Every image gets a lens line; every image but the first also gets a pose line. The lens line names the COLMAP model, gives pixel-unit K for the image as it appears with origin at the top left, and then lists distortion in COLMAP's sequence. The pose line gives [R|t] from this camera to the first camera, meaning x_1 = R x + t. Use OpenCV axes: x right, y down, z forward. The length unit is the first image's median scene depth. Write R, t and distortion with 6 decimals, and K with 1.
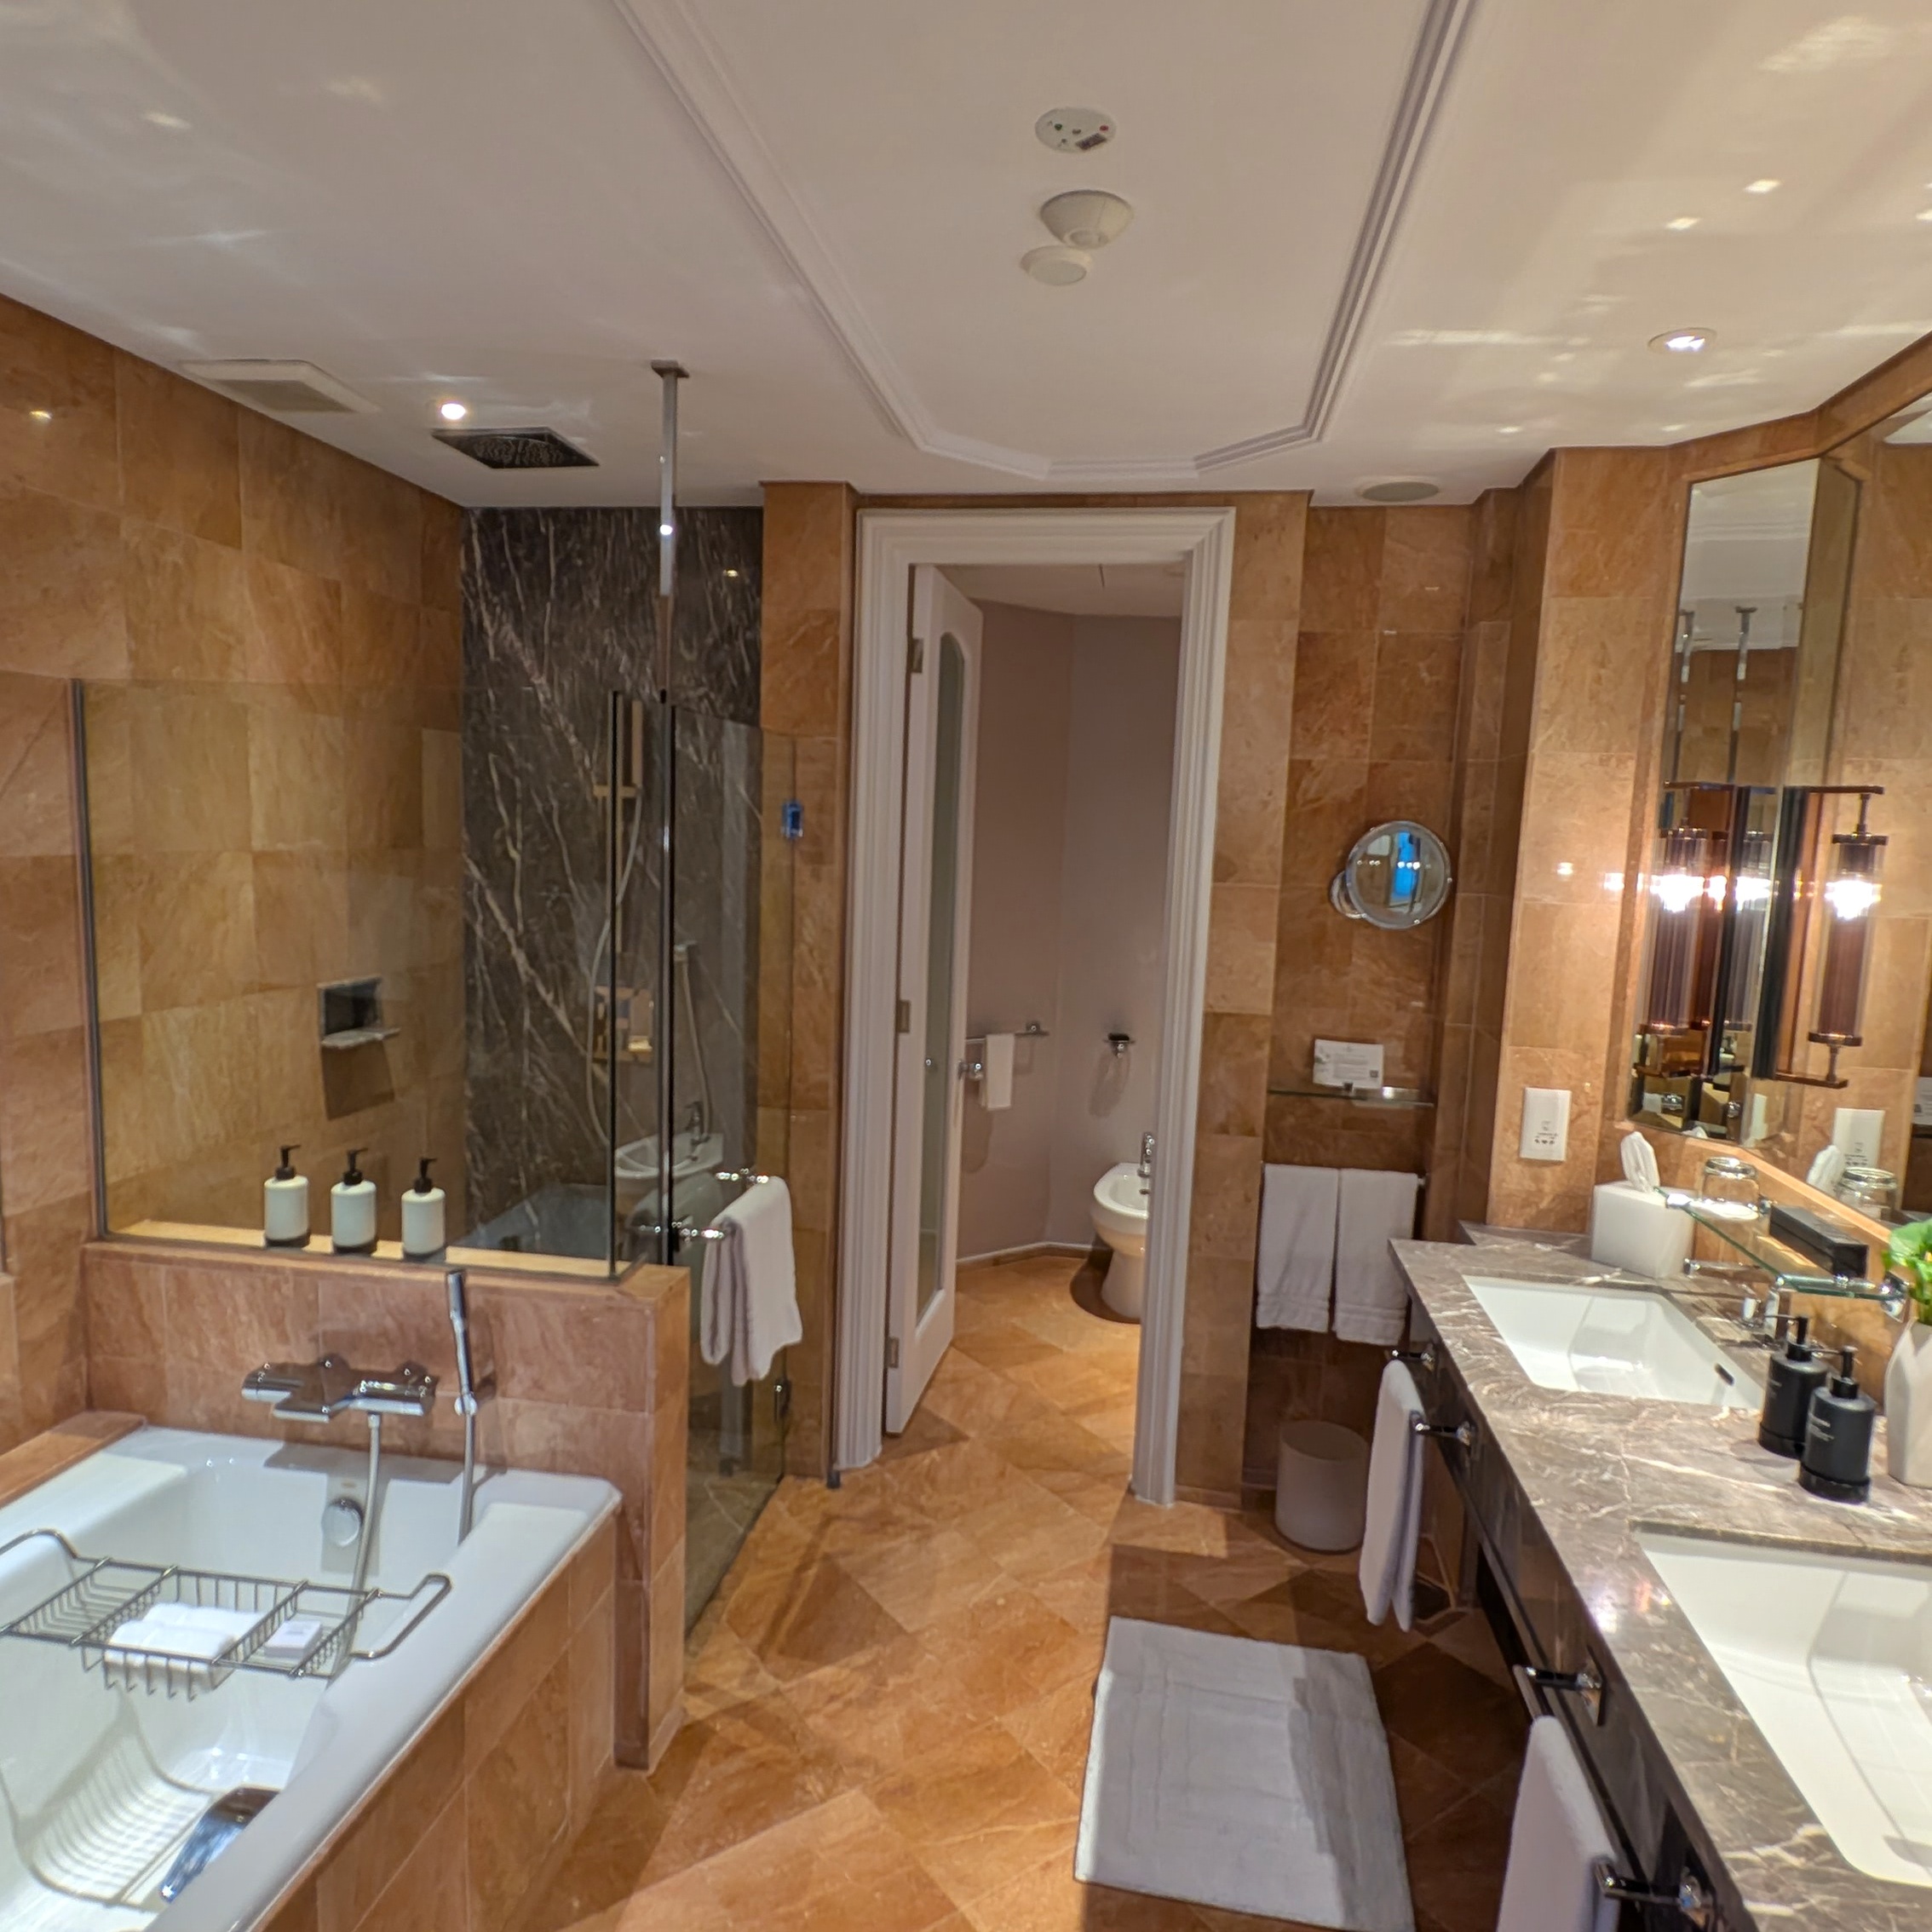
lens RADIAL K [[1279.1, 0, 966.0], [0, 1279.1, 966.0], [0, 0, 1]] dist [0.000029, -0.001369]
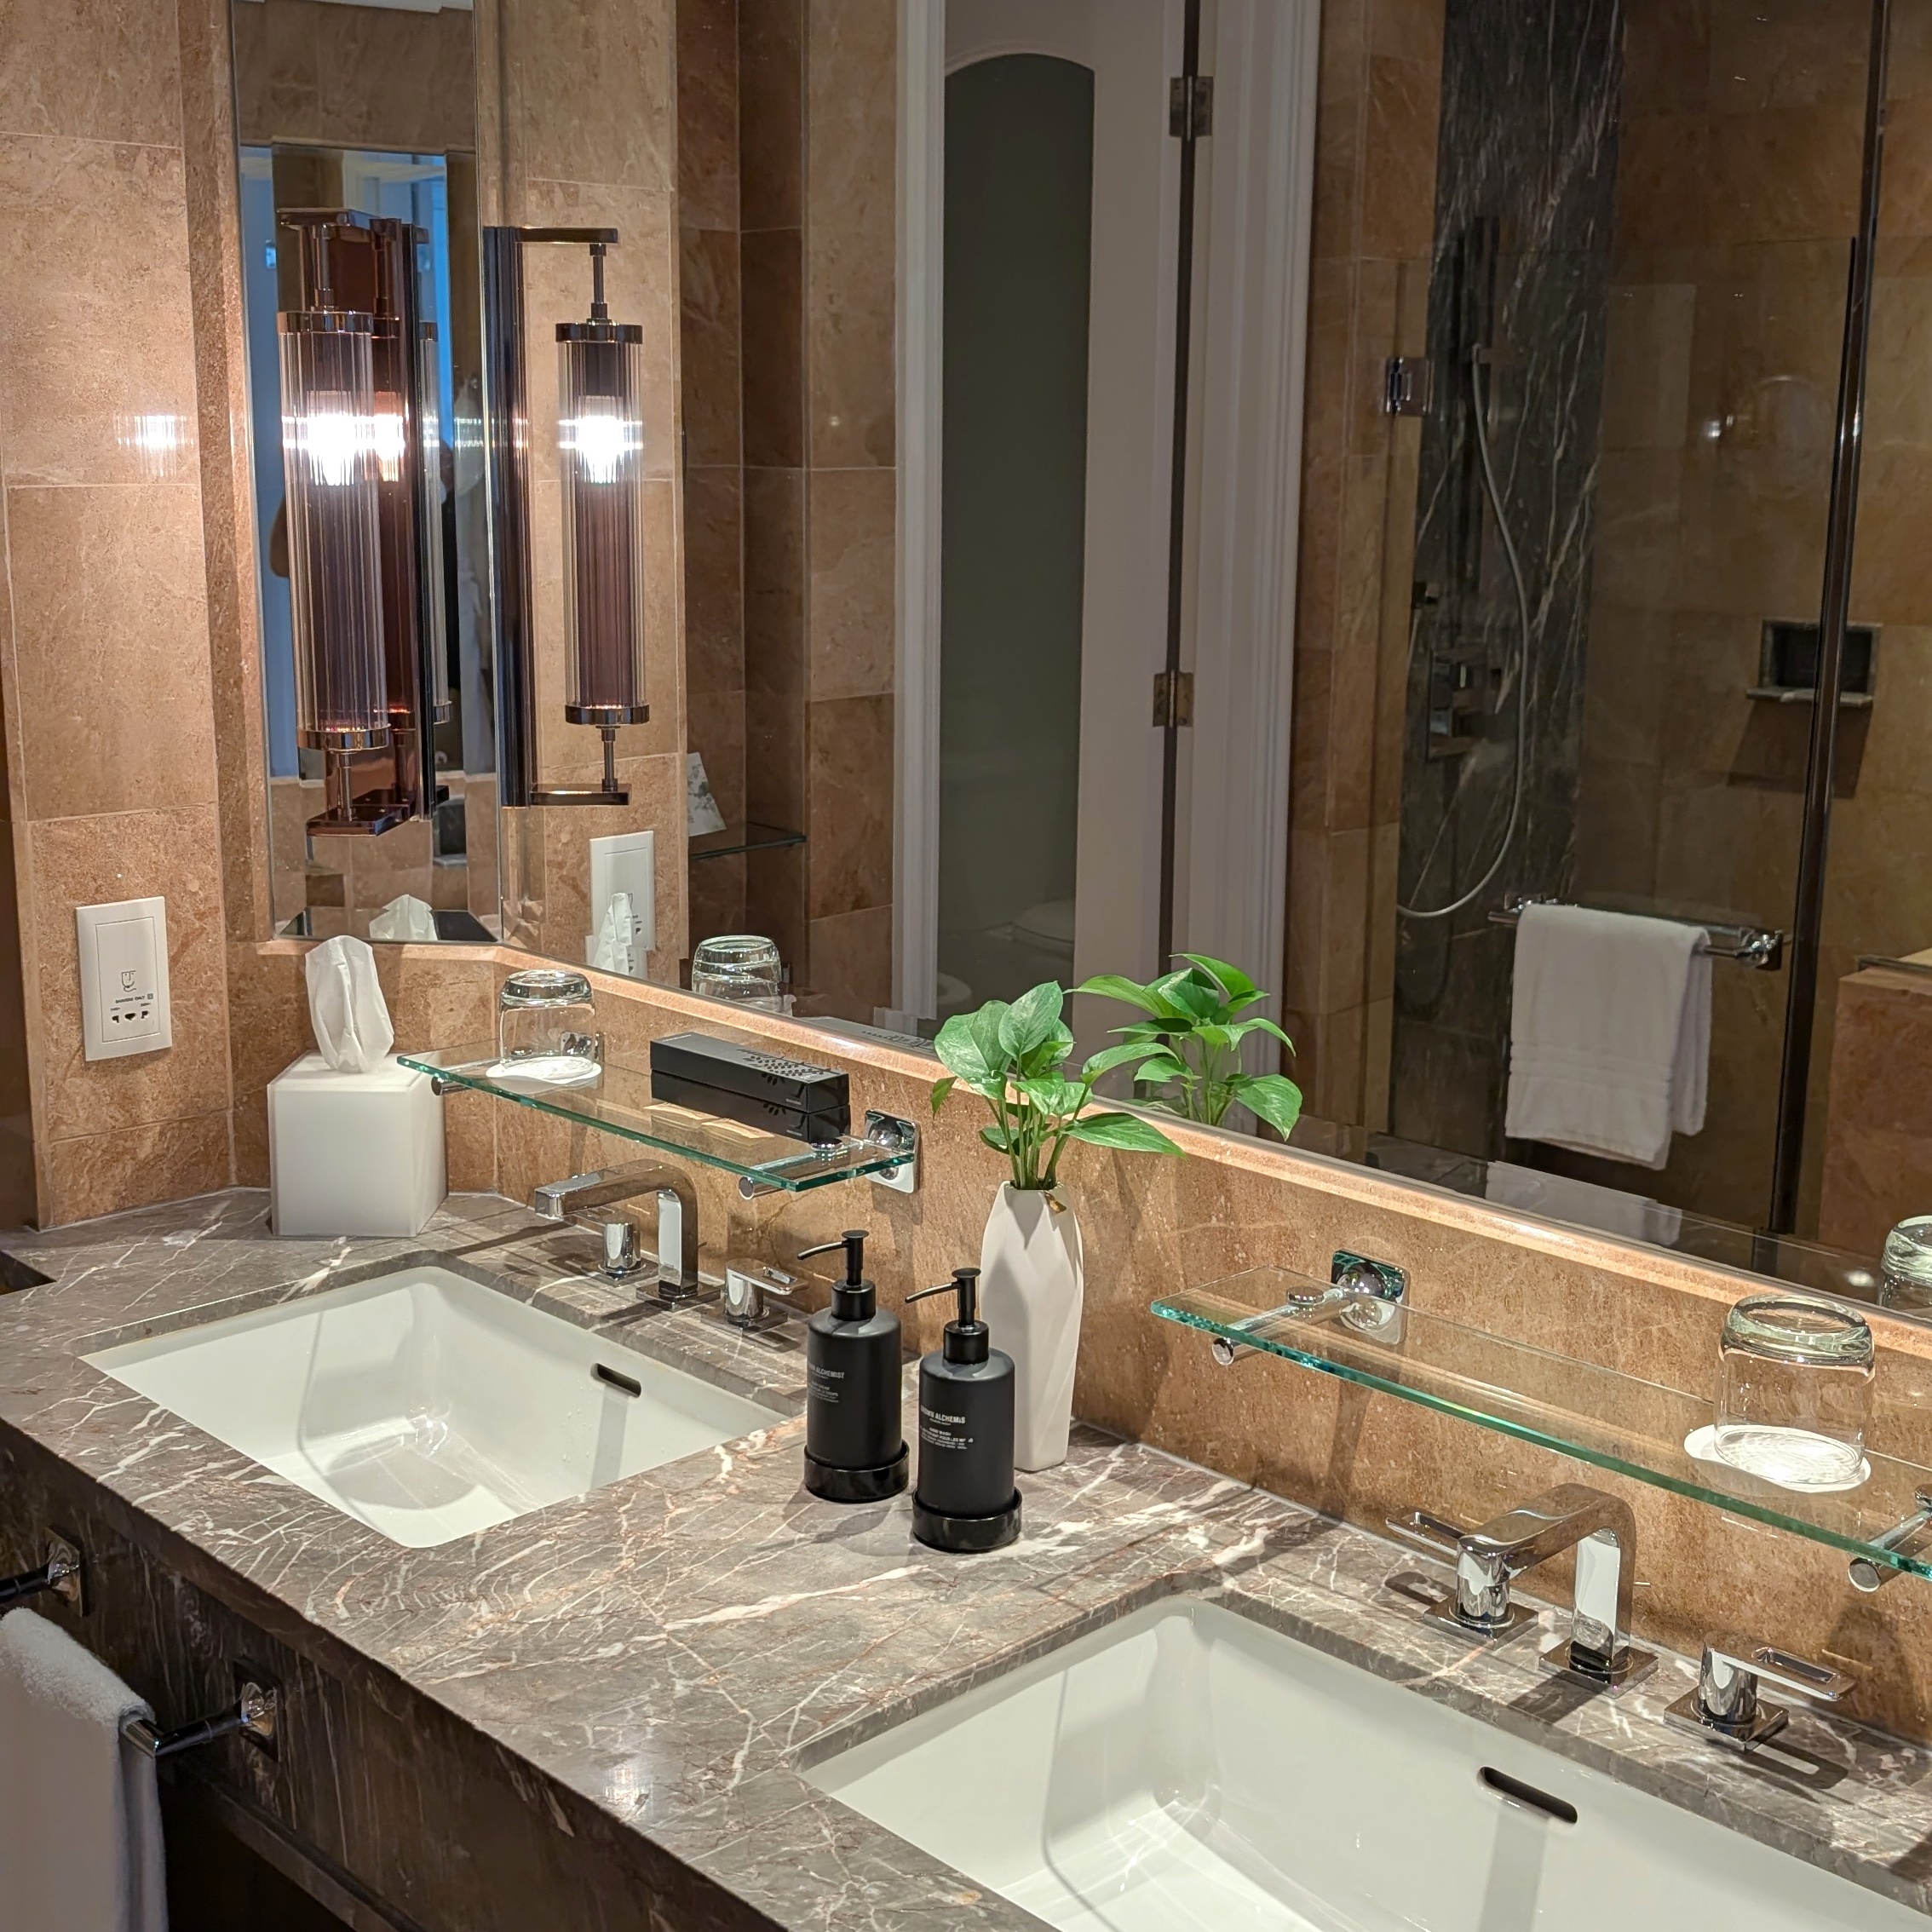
lens RADIAL K [[2487.8, 0, 966.4], [0, 2487.8, 922.3], [0, 0, 1]] dist [0.050559, -0.119519]
pose [[0.588936, -0.188873, 0.785800, -0.072343], [0.099460, 0.981856, 0.161454, -0.010374], [-0.802036, -0.016930, 0.597036, 0.252683]]
